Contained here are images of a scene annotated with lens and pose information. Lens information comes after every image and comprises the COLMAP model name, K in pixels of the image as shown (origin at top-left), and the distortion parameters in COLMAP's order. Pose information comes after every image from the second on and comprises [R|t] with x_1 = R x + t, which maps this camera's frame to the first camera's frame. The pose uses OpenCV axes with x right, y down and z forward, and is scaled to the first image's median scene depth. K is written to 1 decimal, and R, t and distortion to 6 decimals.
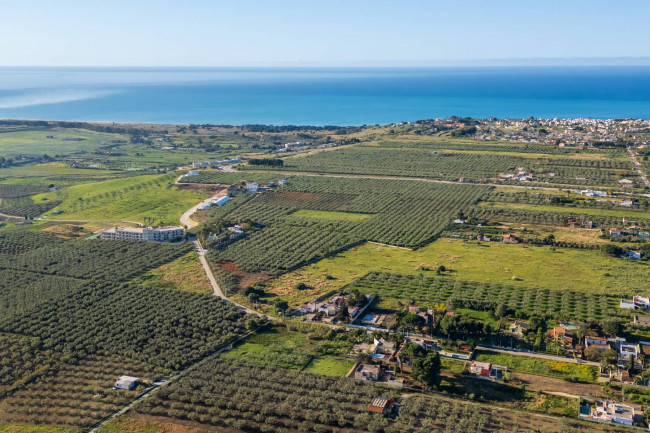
lens RADIAL K [[647.0, 0, 358.1], [0, 647.0, 215.2], [0, 0, 1]] dist [0.058588, 0.000000]
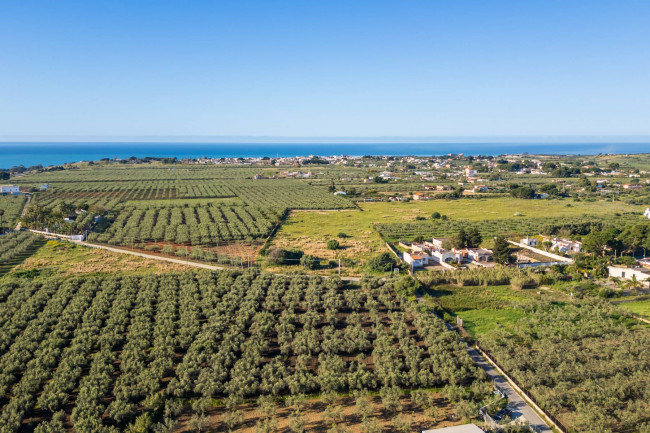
lens RADIAL K [[534.7, 0, 325.8], [0, 534.7, 219.8], [0, 0, 1]] dist [0.084826, -0.106108]
pose [[0.824829, -0.082926, 0.559268, -0.367225], [0.130130, 0.990473, -0.045057, 0.102384], [-0.550203, 0.109941, 0.827762, 0.548227]]
